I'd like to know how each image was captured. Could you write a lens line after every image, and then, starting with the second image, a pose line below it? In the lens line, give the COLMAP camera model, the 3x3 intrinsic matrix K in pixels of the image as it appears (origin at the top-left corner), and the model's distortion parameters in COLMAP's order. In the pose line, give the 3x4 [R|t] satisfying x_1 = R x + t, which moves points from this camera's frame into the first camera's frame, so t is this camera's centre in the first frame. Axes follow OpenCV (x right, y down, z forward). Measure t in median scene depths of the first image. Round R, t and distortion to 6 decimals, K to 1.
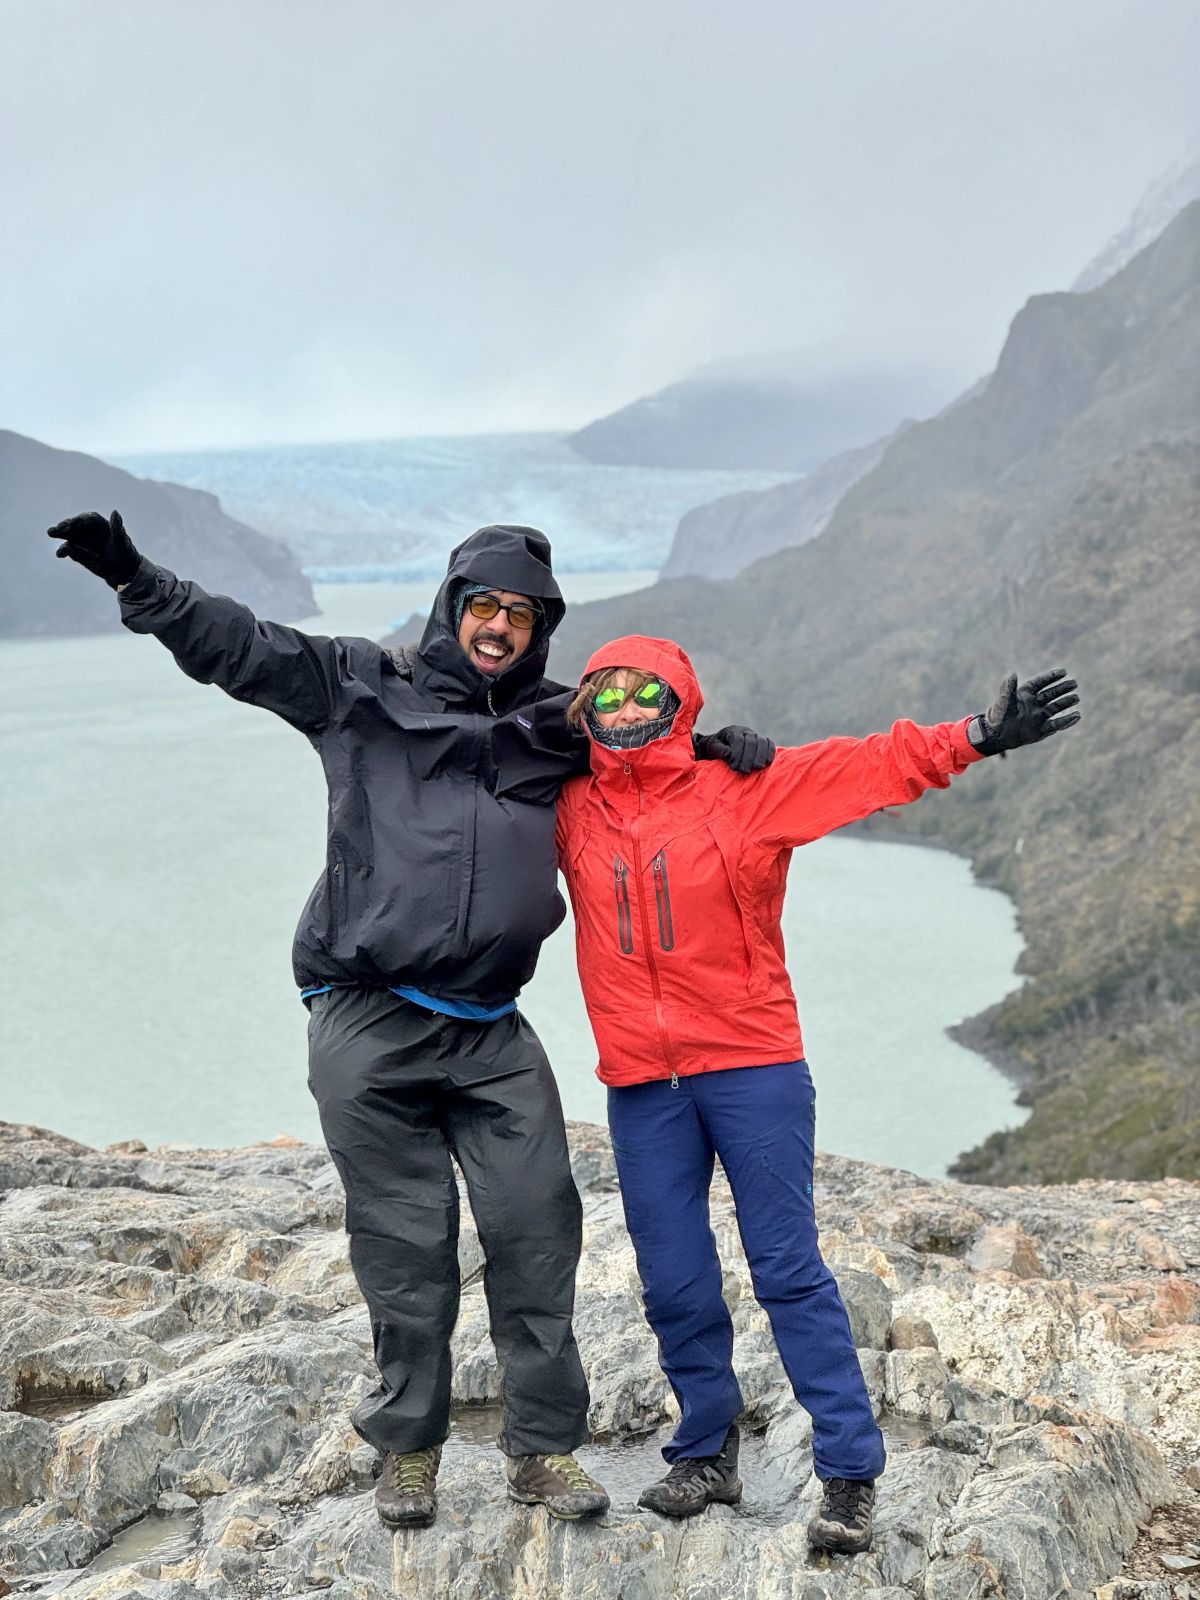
lens RADIAL K [[3595.8, 0, 573.3], [0, 3595.8, 798.7], [0, 0, 1]] dist [0.010725, 2.209340]
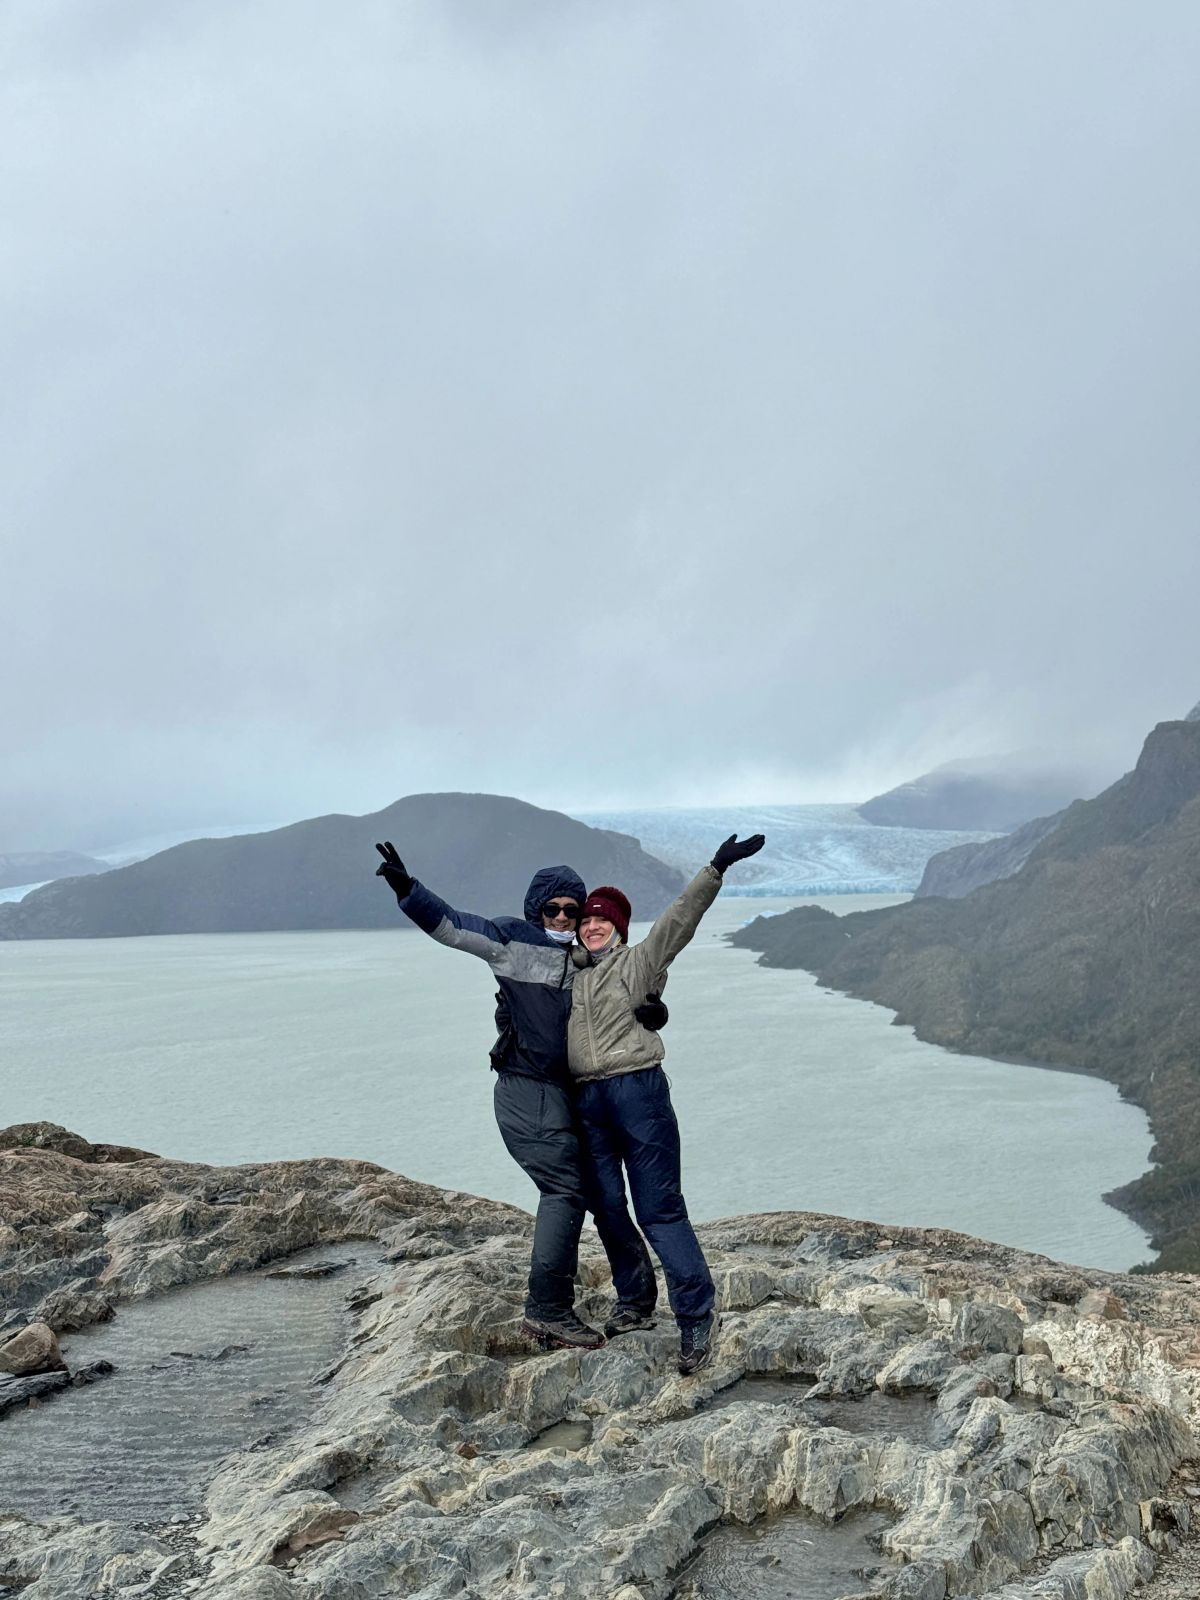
lens RADIAL K [[3595.8, 0, 573.3], [0, 3595.8, 798.7], [0, 0, 1]] dist [0.010725, 2.209340]
pose [[0.985387, 0.008542, -0.170118, 0.162391], [-0.033630, 0.988839, -0.145143, 0.146299], [0.166979, 0.148743, 0.974676, -0.641193]]
